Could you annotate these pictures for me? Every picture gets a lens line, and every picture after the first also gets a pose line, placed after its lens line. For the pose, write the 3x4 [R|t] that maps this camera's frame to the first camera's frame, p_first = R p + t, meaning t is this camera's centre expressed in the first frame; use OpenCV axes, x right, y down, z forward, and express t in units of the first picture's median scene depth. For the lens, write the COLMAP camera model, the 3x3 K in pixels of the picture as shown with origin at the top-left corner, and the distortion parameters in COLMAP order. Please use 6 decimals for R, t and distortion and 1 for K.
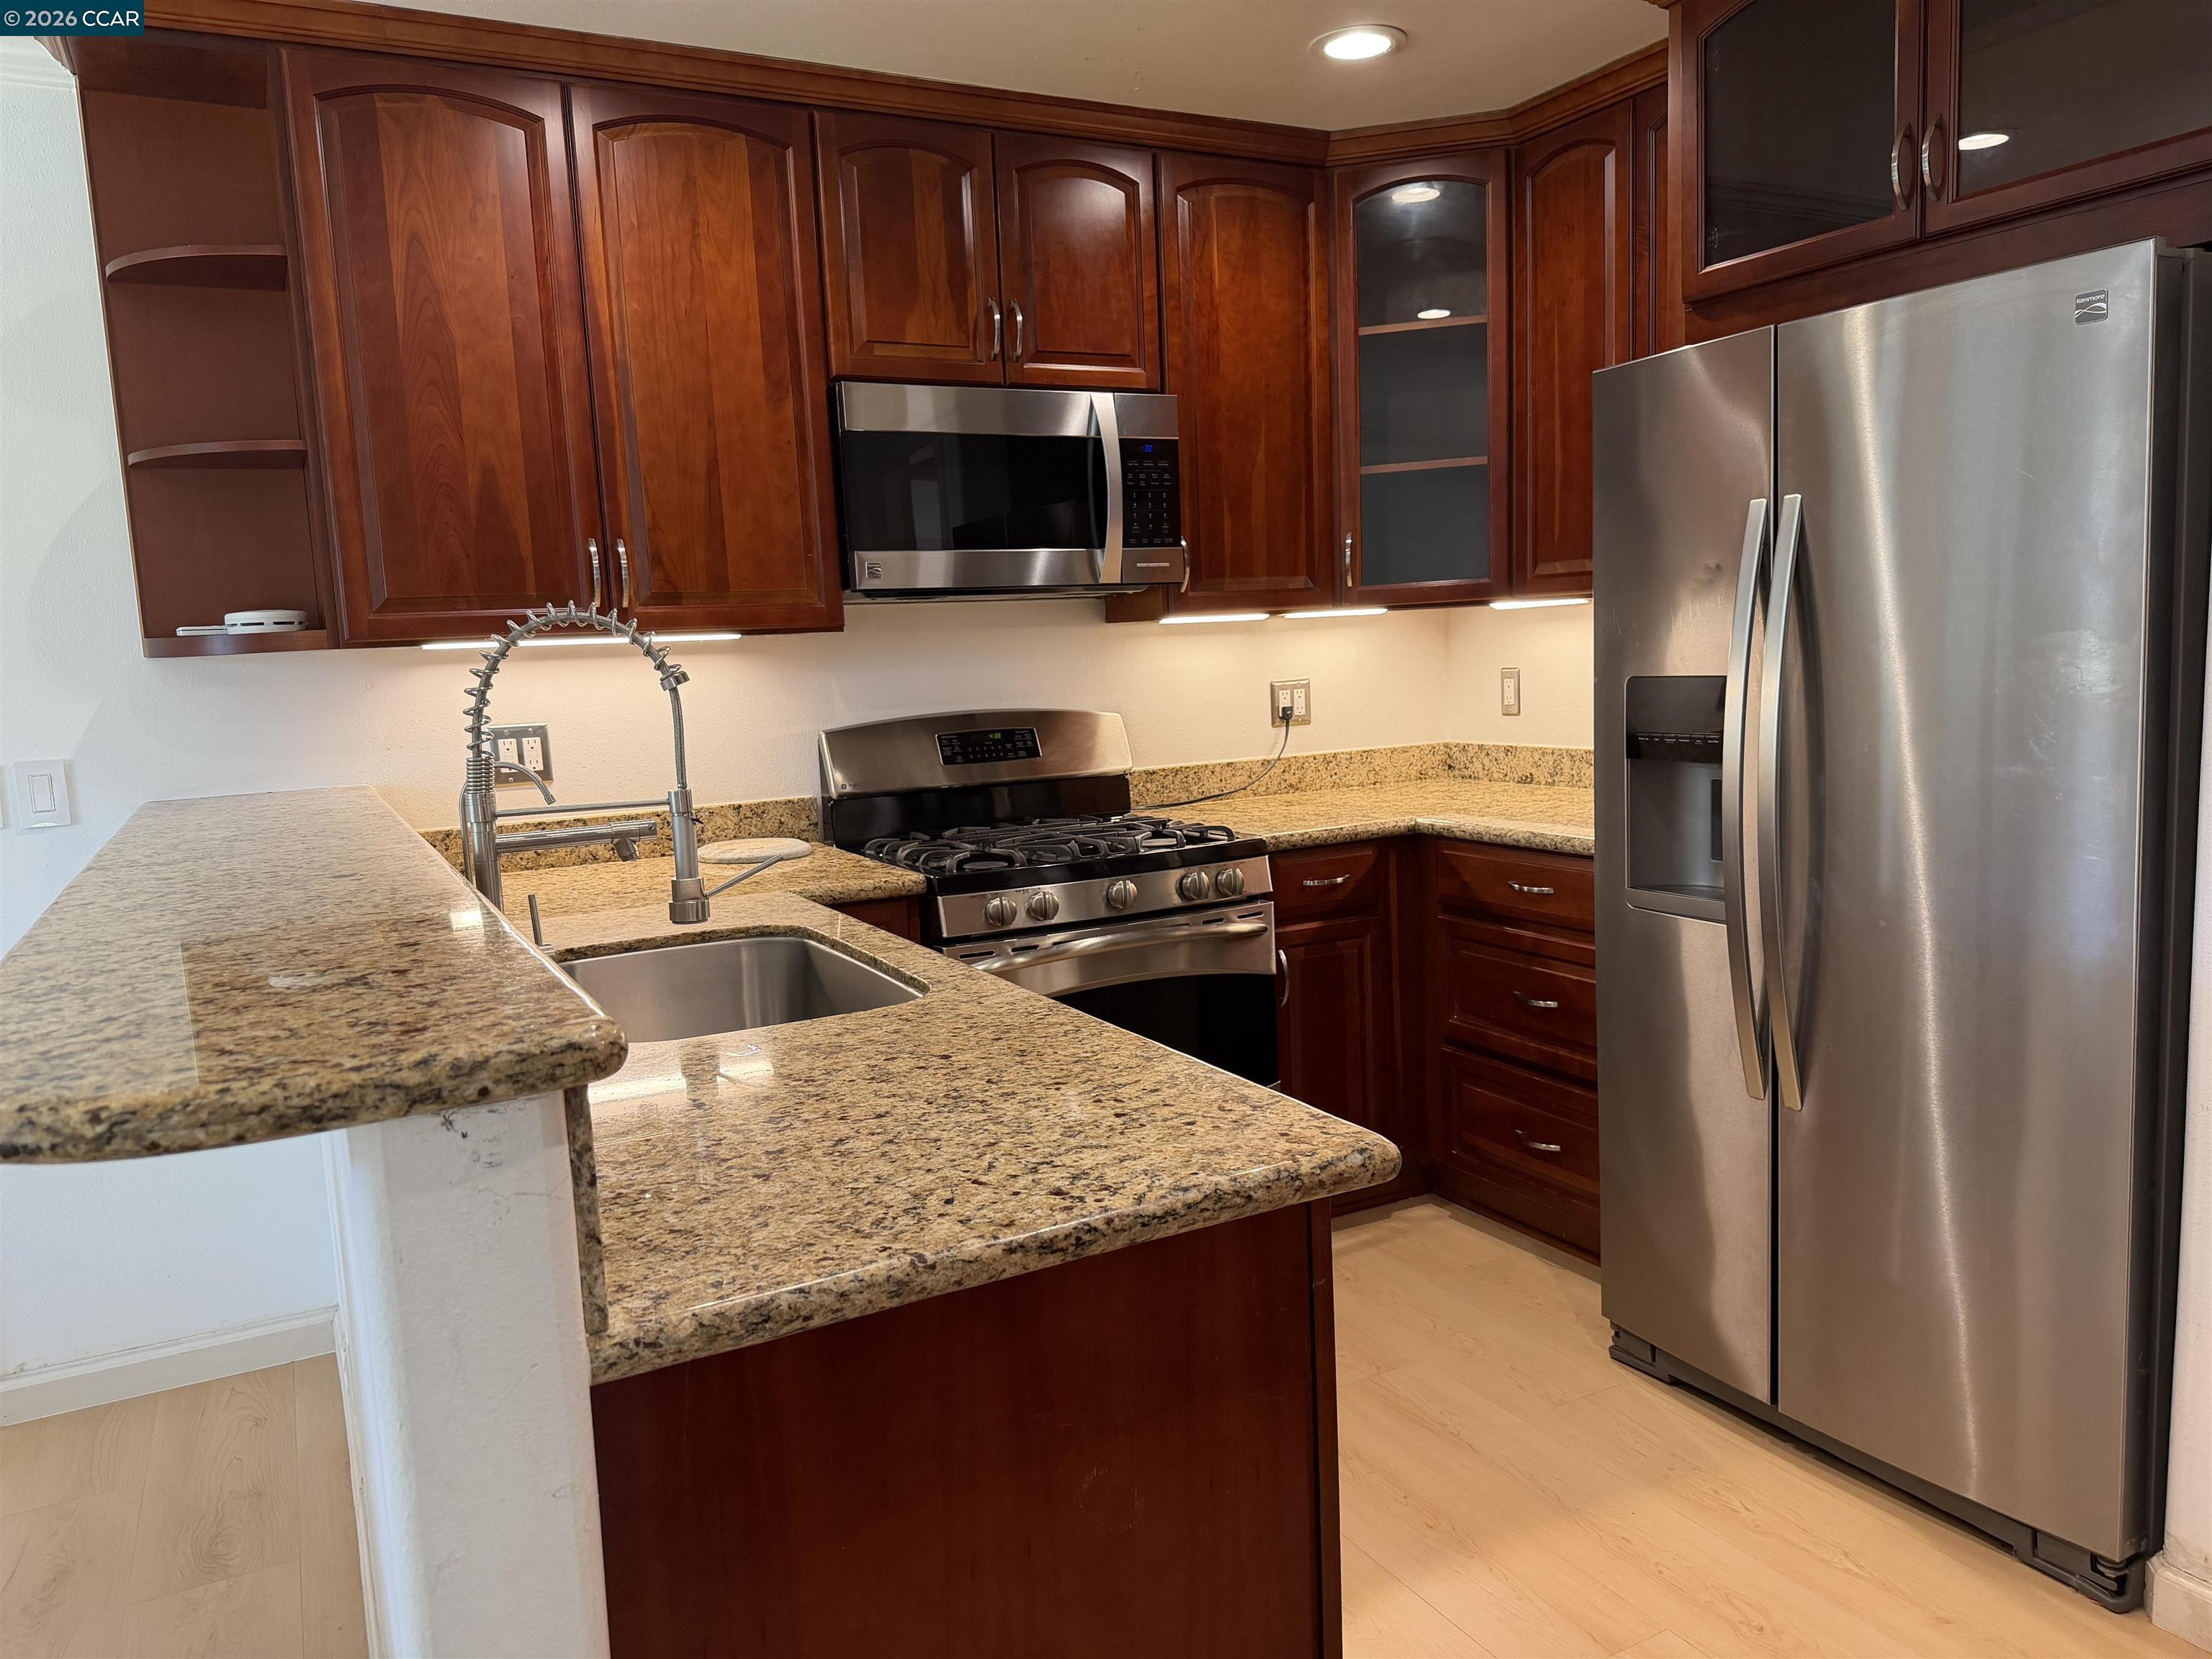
lens RADIAL K [[1573.1, 0, 1094.7], [0, 1573.1, 837.5], [0, 0, 1]] dist [0.043375, -0.049351]
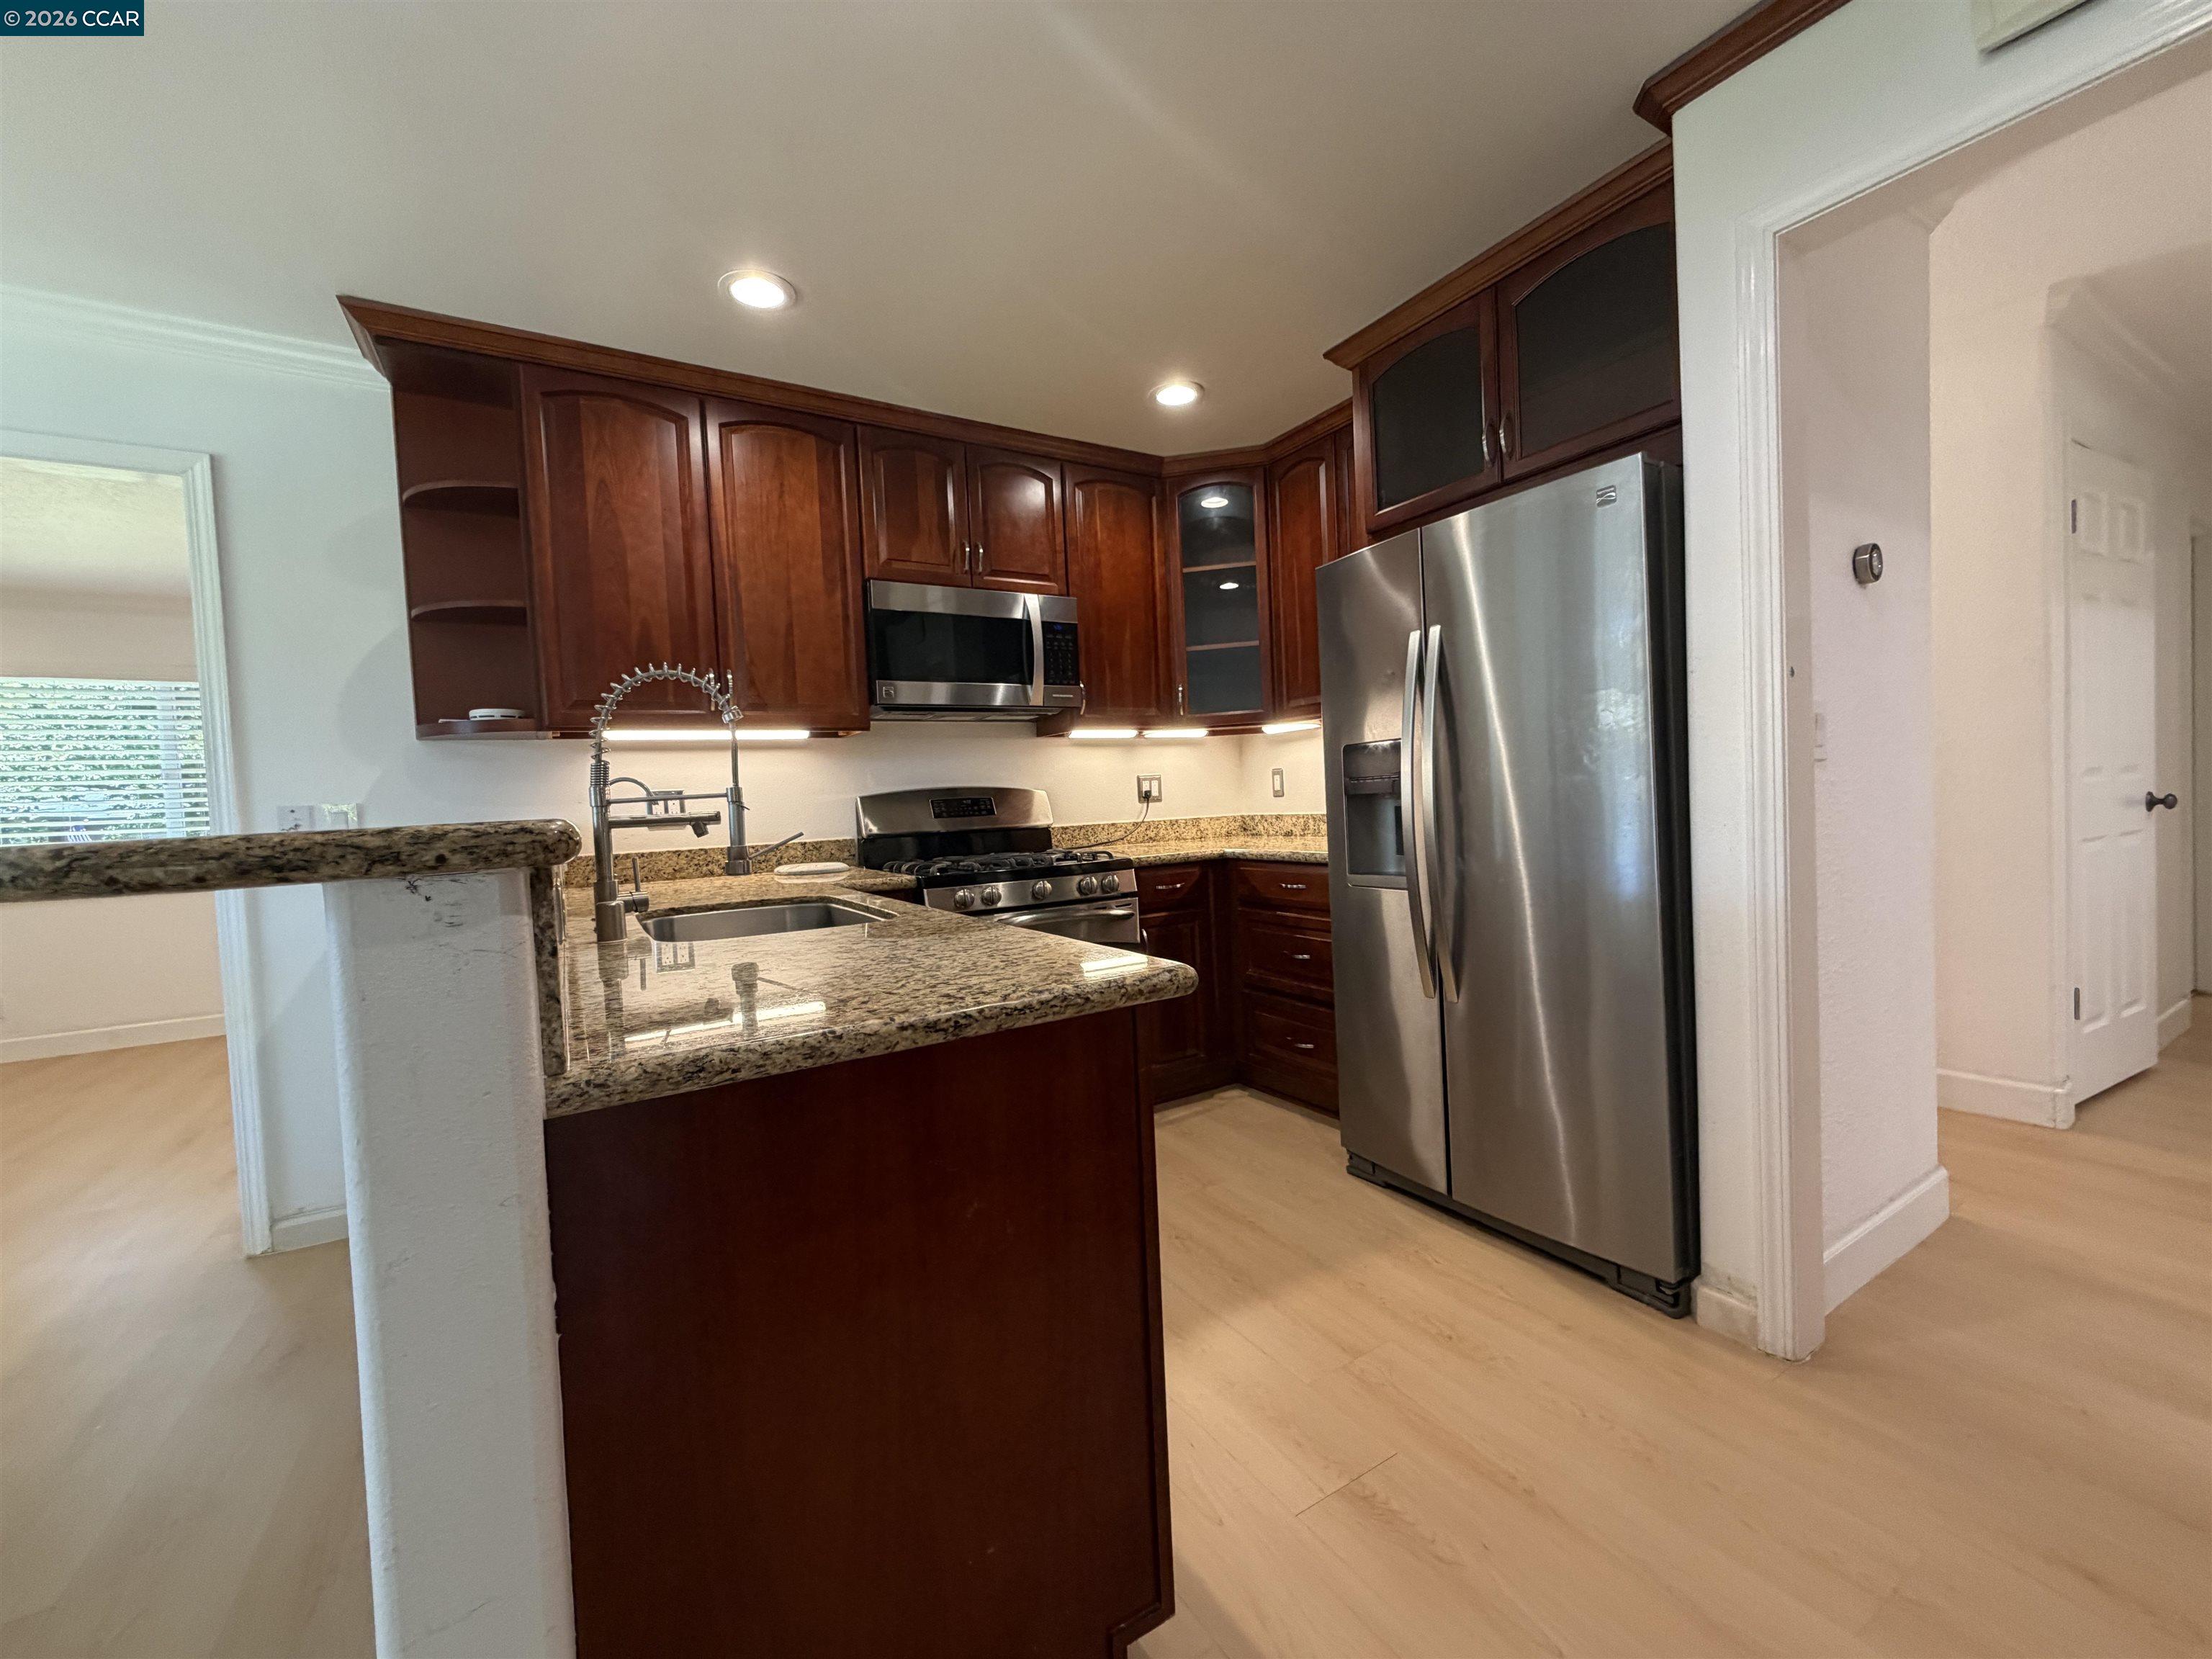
lens RADIAL K [[881.5, 0, 1109.6], [0, 881.5, 837.8], [0, 0, 1]] dist [0.000192, 0.002946]
pose [[0.998147, -0.004296, 0.060695, 0.034761], [0.010267, 0.995093, -0.098411, 0.079655], [-0.059975, 0.098851, 0.993293, 0.102899]]
